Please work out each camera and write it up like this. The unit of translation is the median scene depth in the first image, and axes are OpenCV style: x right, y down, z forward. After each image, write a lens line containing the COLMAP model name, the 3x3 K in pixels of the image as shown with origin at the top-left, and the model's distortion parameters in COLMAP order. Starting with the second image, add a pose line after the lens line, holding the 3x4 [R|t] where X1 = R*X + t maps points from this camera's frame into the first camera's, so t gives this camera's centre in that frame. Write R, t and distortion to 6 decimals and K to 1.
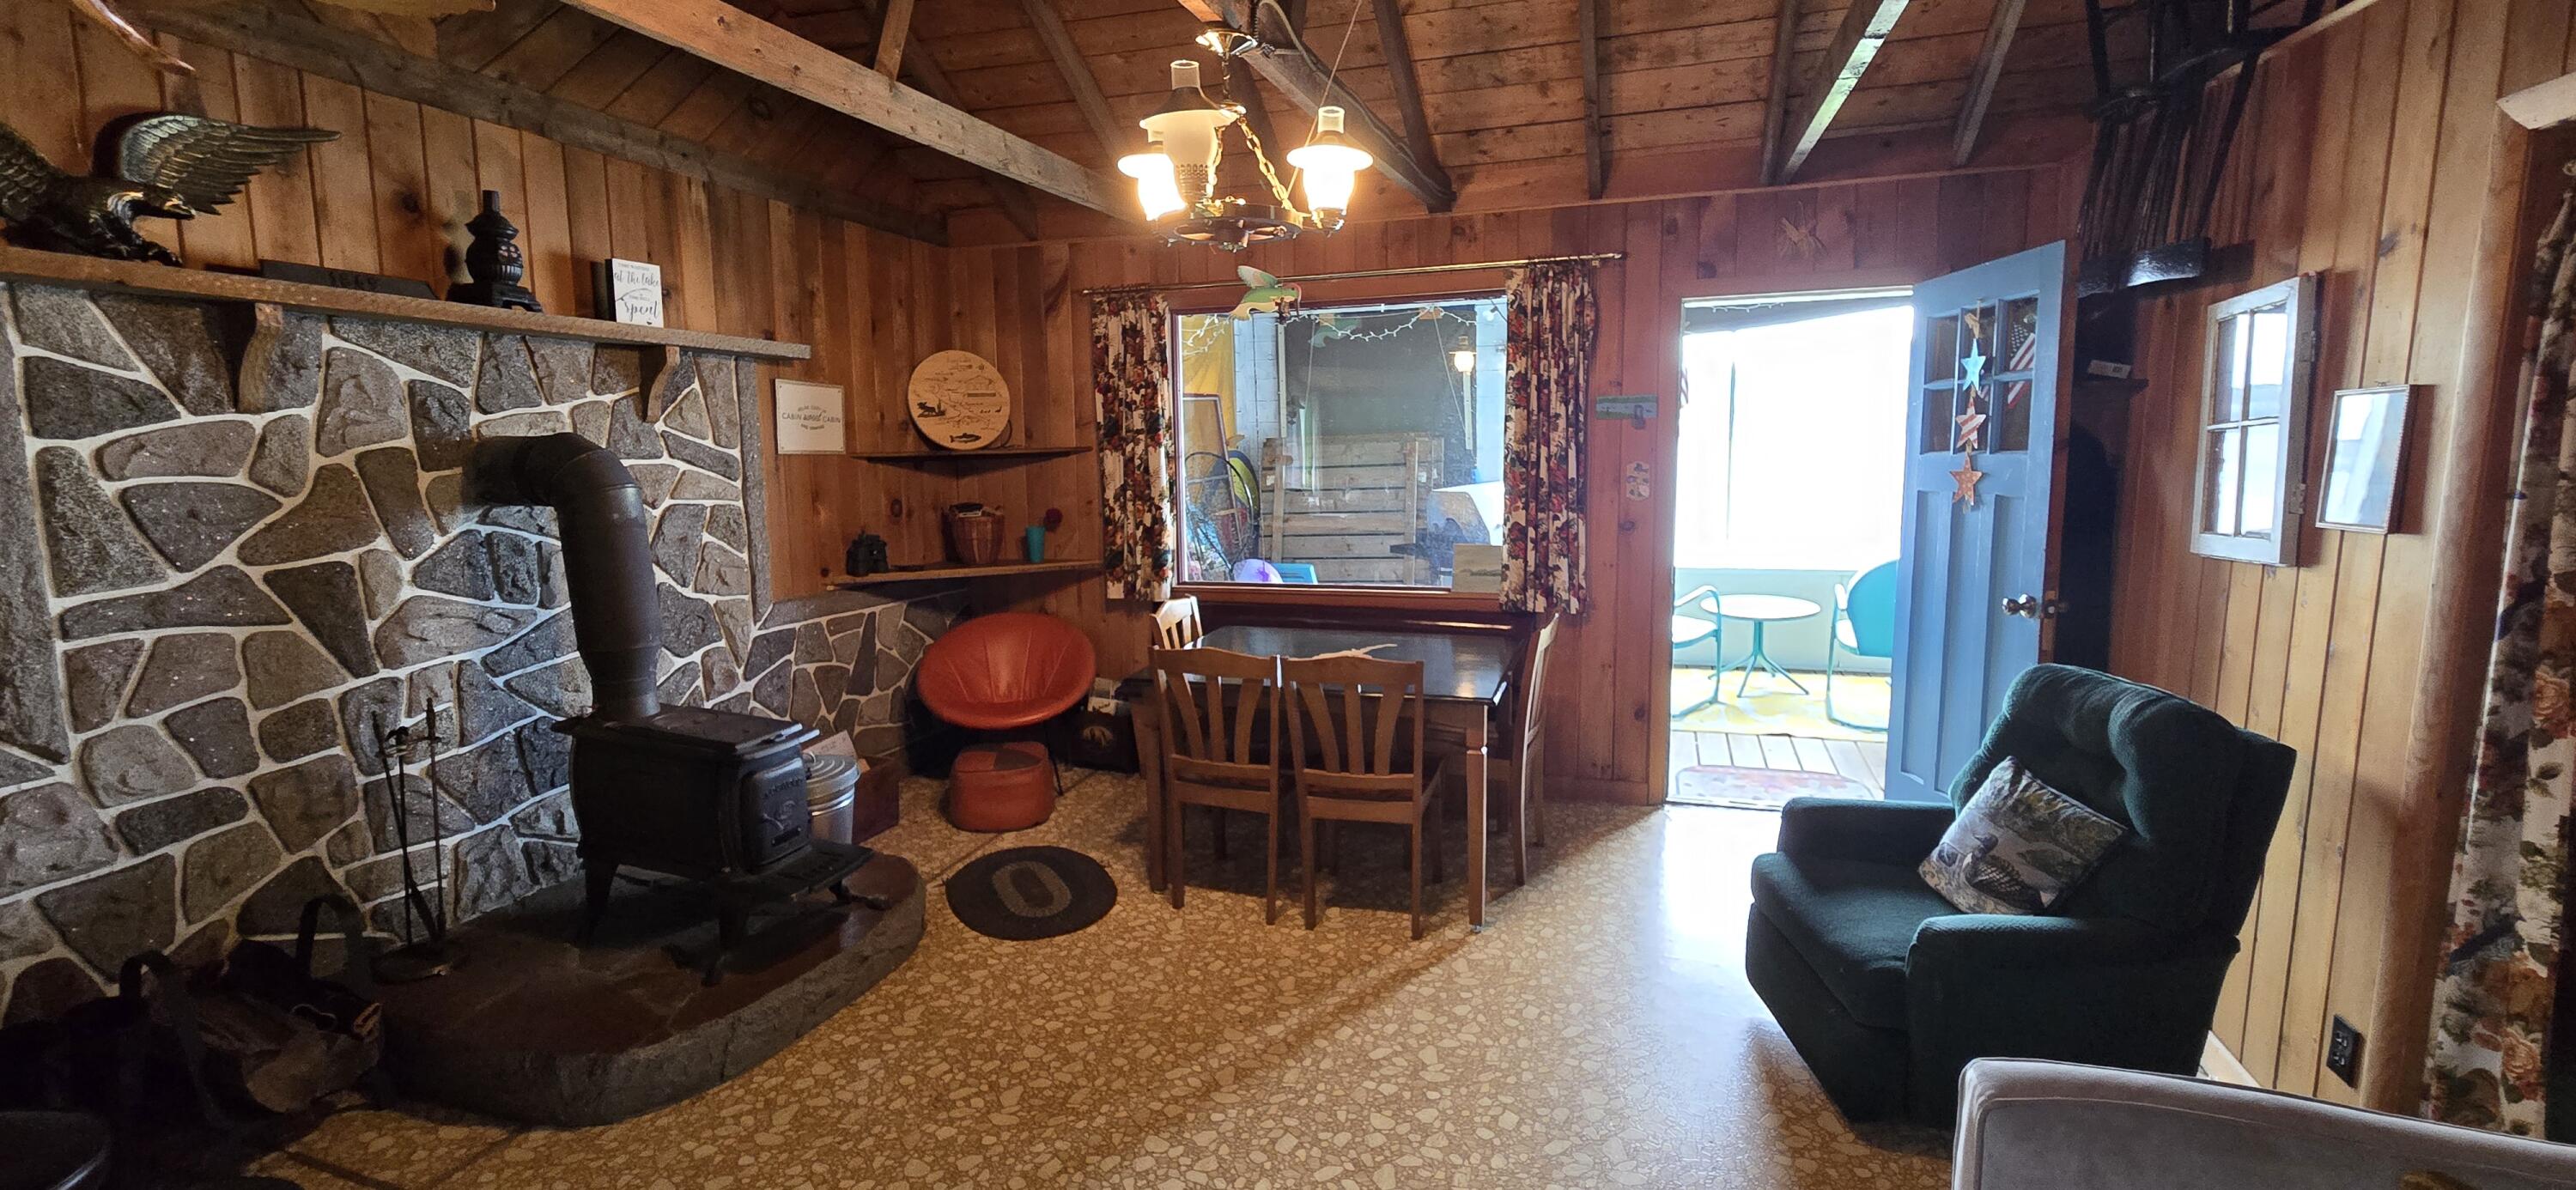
lens RADIAL K [[1057.1, 0, 1302.4], [0, 1057.1, 582.5], [0, 0, 1]] dist [-0.003255, 0.000989]
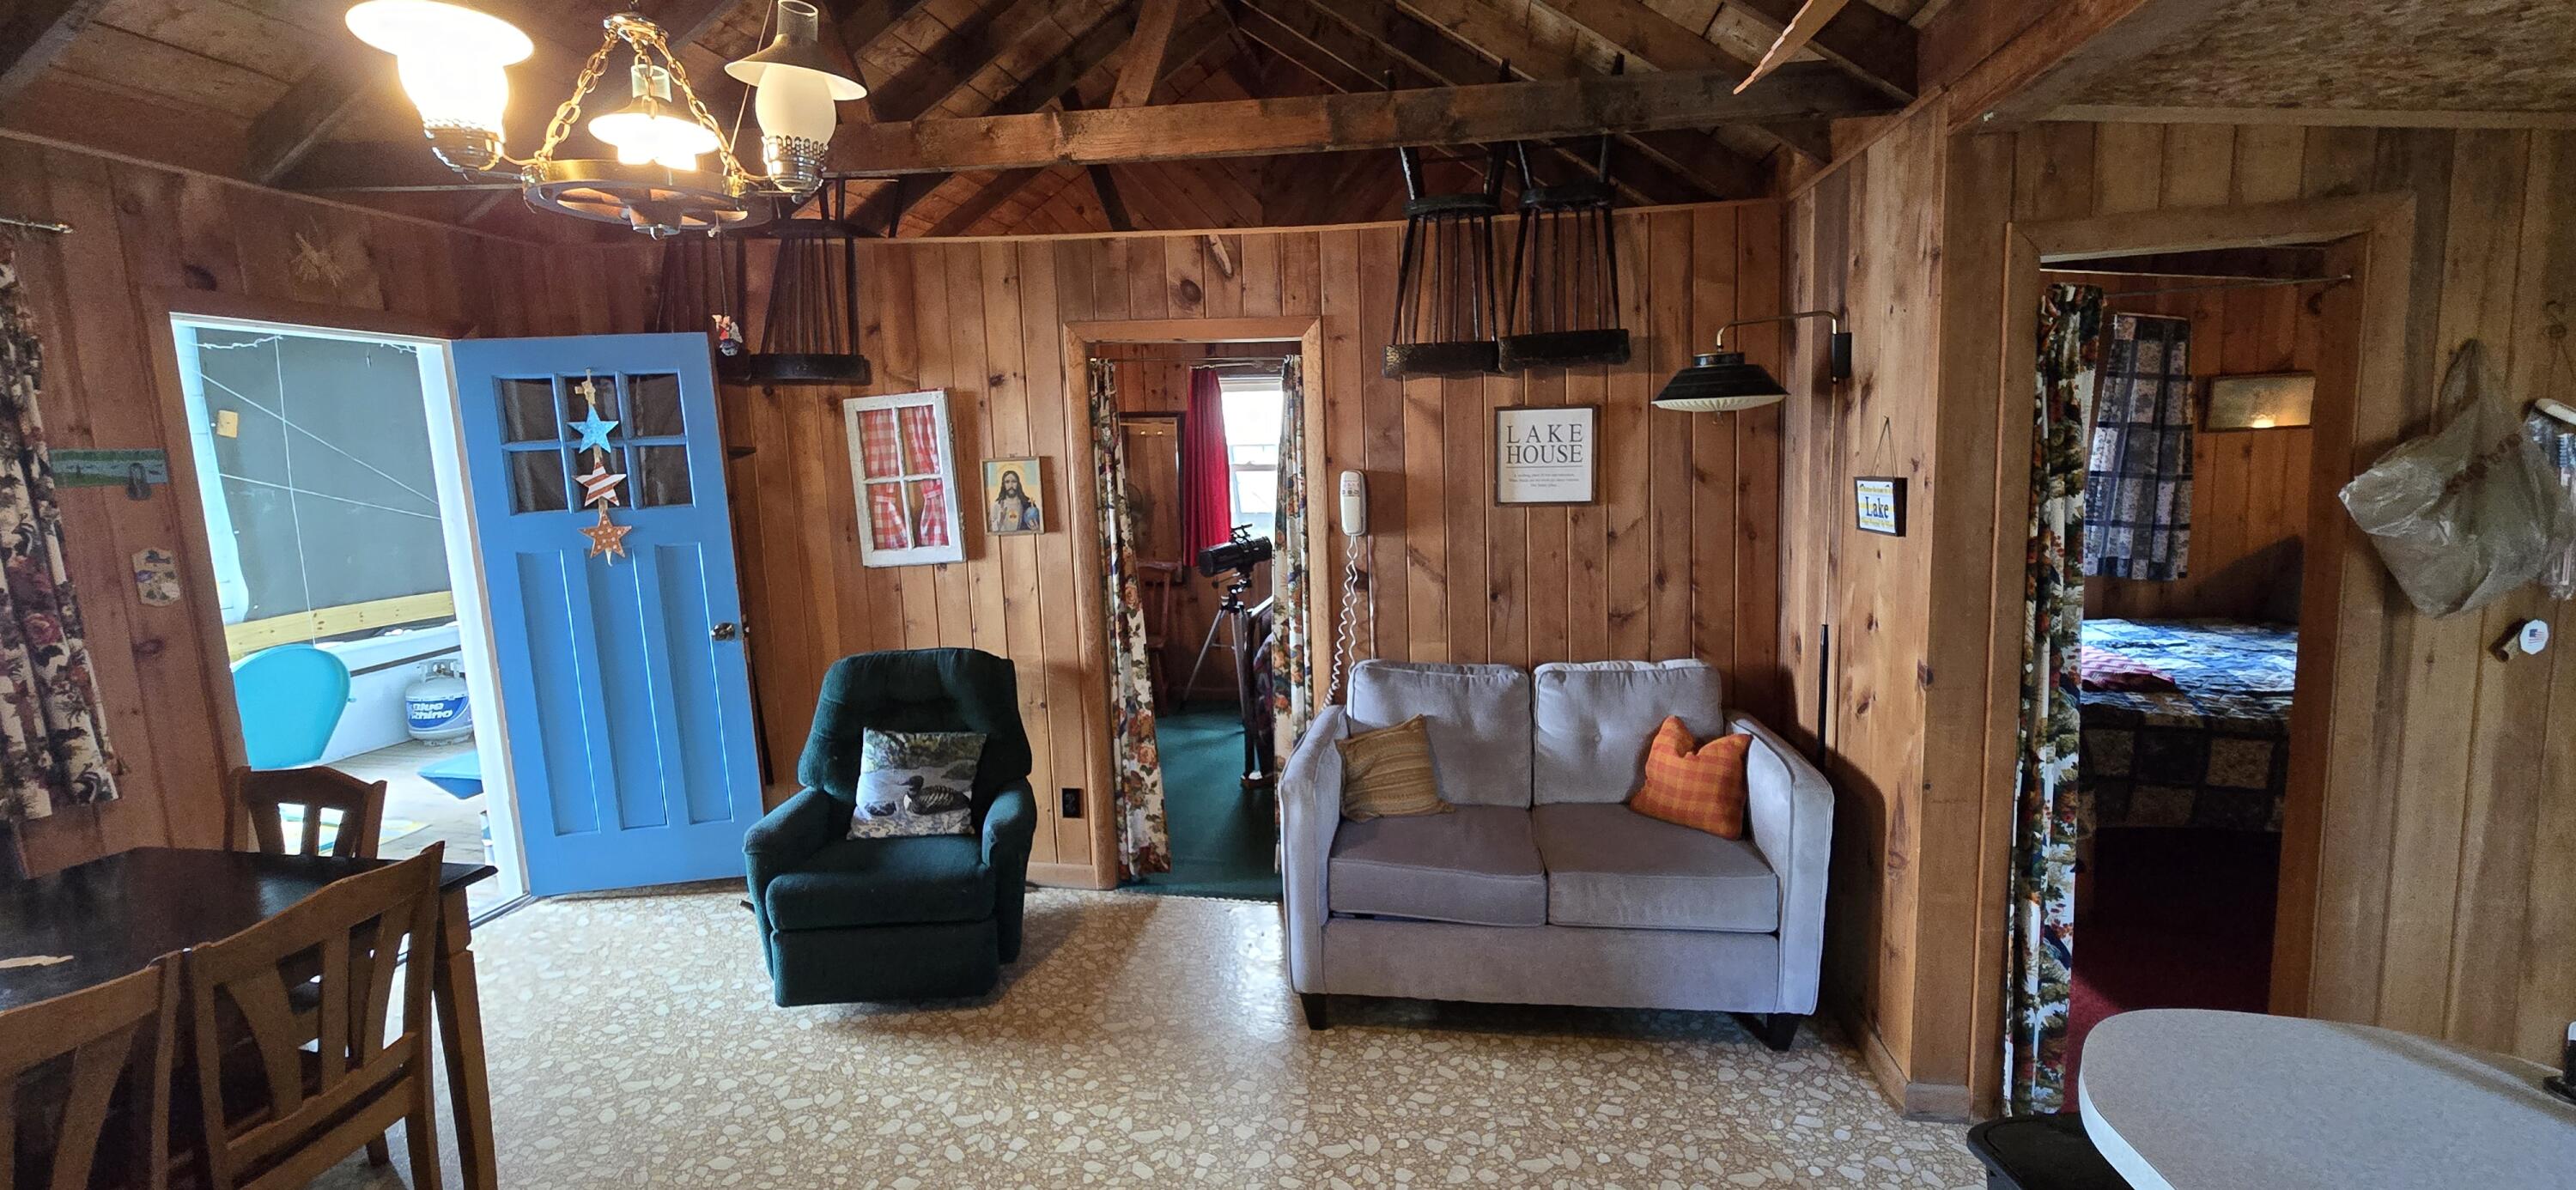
lens RADIAL K [[1057.1, 0, 1277.7], [0, 1057.1, 594.8], [0, 0, 1]] dist [-0.003255, 0.000989]
pose [[-0.160117, -0.113473, 0.980554, -0.548713], [0.161742, 0.976928, 0.139465, -0.078713], [-0.973757, 0.180927, -0.138070, 0.504851]]
